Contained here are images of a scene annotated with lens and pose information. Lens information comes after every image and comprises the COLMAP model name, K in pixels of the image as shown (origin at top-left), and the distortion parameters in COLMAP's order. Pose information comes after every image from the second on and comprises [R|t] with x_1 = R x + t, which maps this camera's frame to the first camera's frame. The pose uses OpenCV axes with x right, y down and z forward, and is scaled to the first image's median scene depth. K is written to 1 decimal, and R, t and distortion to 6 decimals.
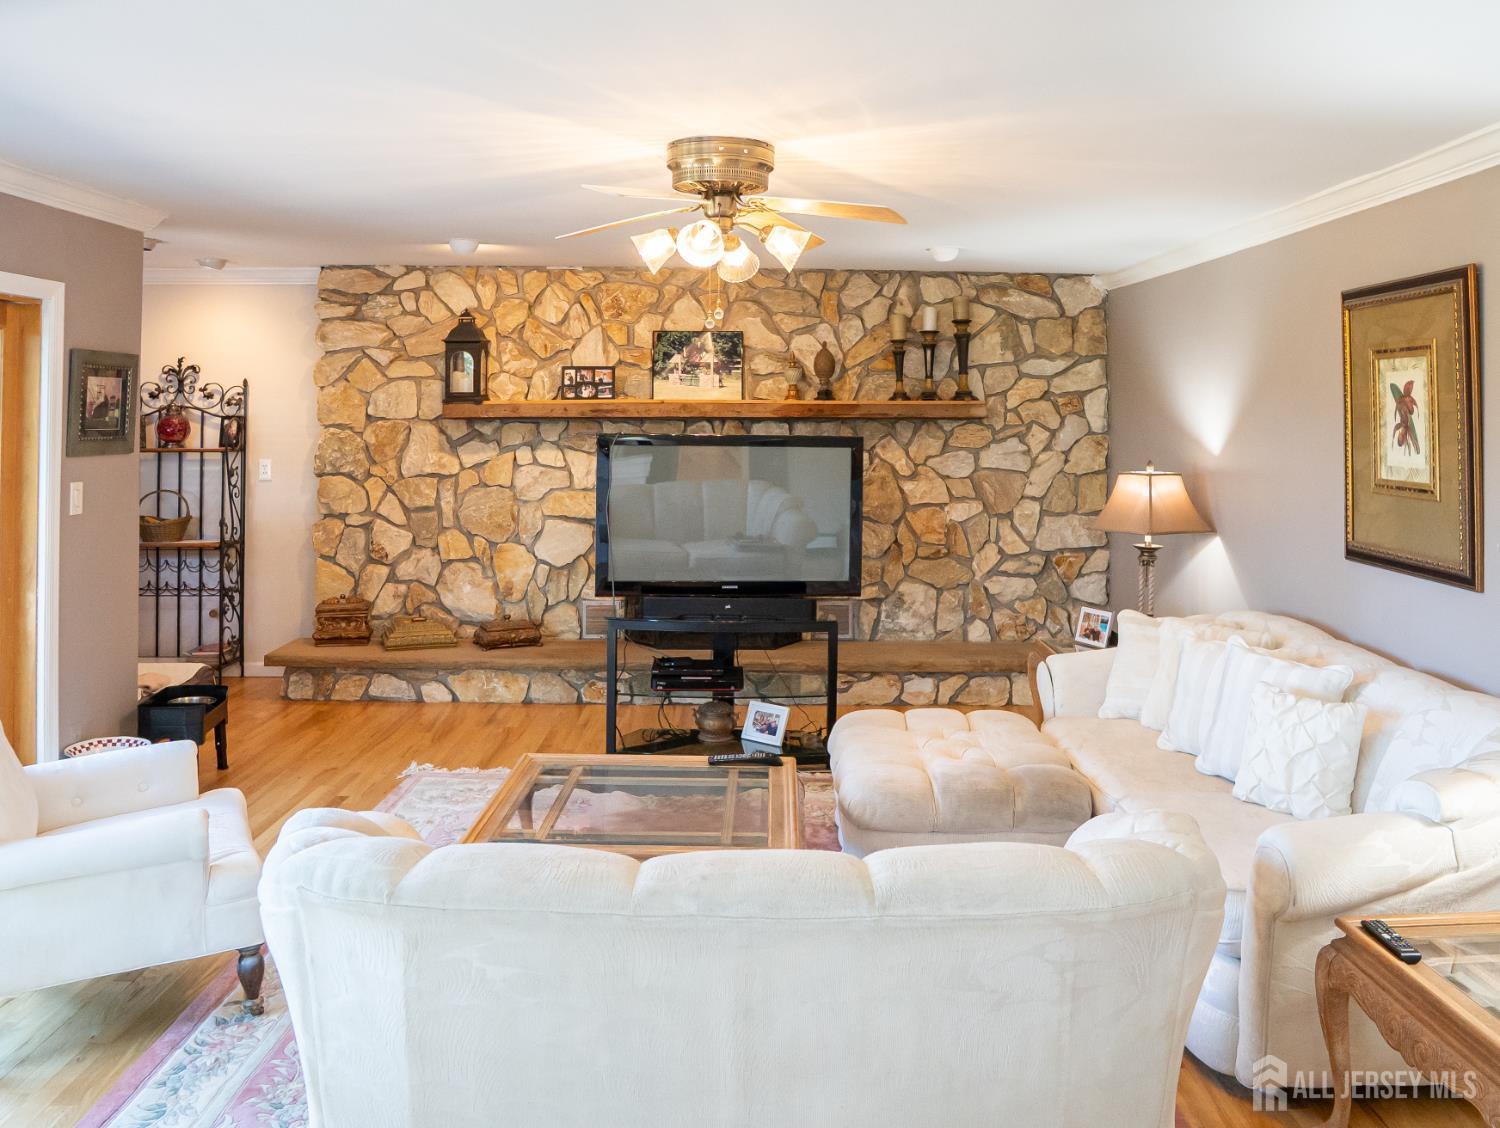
lens RADIAL K [[1227.3, 0, 750.6], [0, 1227.3, 571.6], [0, 0, 1]] dist [-0.095636, 0.058871]
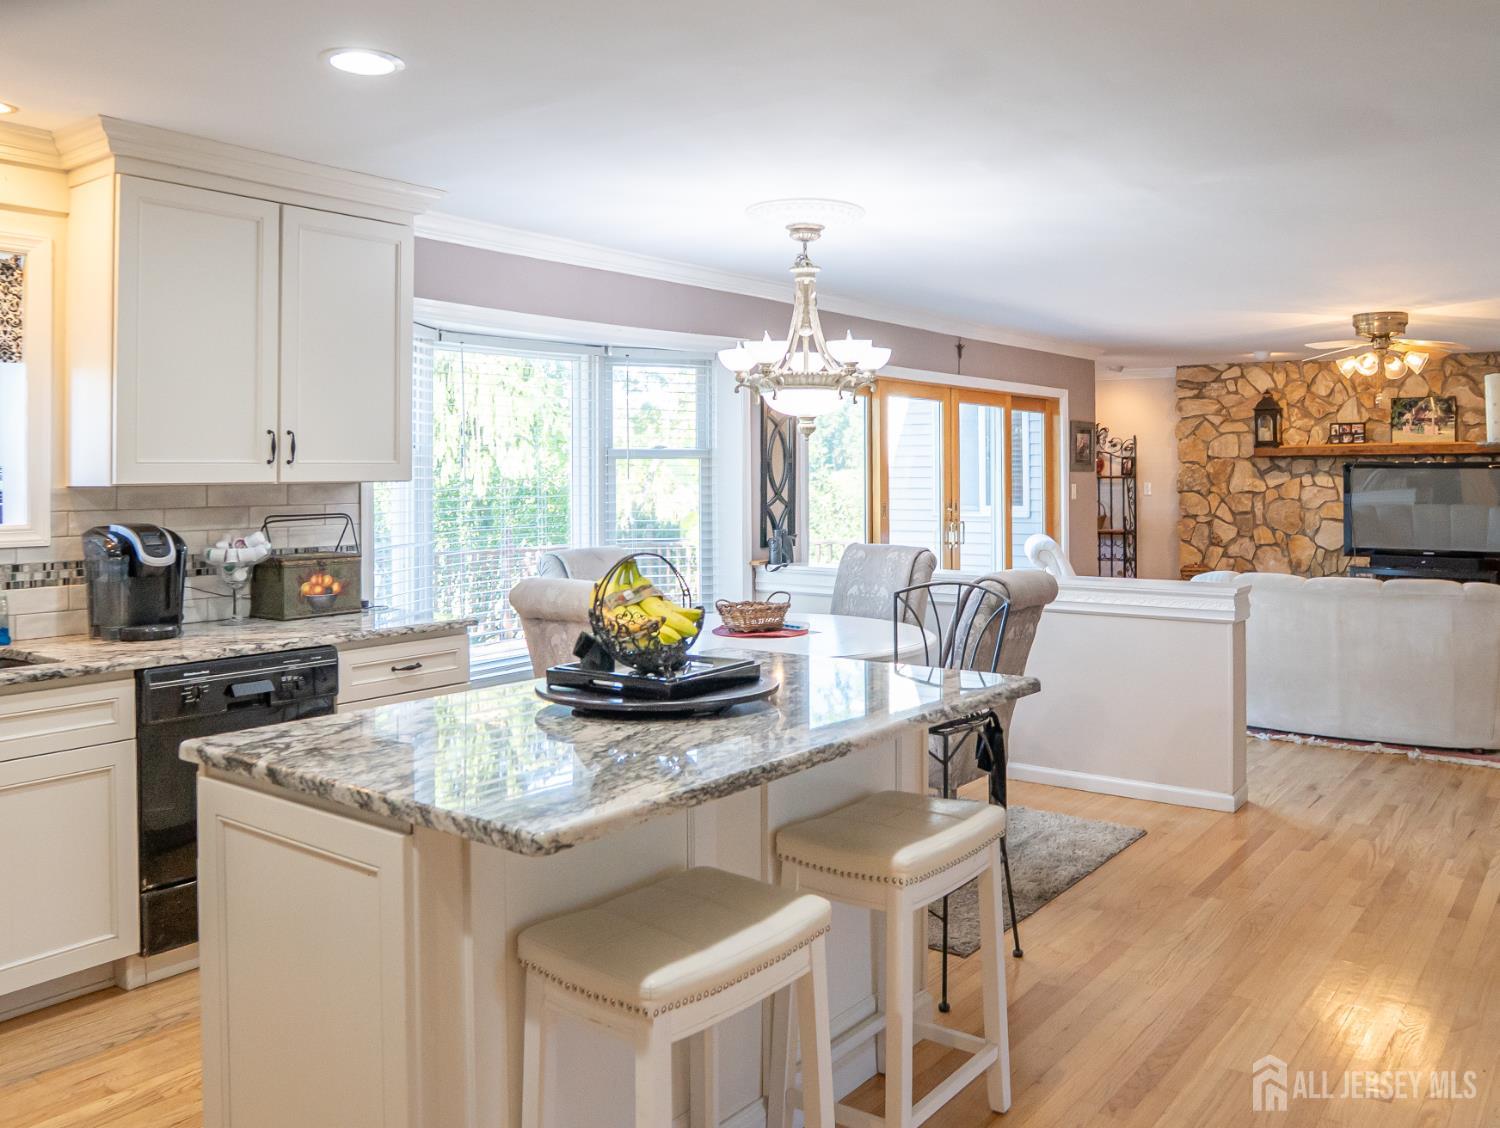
lens RADIAL K [[1227.3, 0, 749.2], [0, 1227.3, 557.7], [0, 0, 1]] dist [-0.095636, 0.058871]
pose [[0.900855, 0.000926, -0.434119, -0.161122], [-0.037853, 0.996357, -0.076425, 0.151774], [0.432467, 0.085280, 0.897608, -0.697132]]
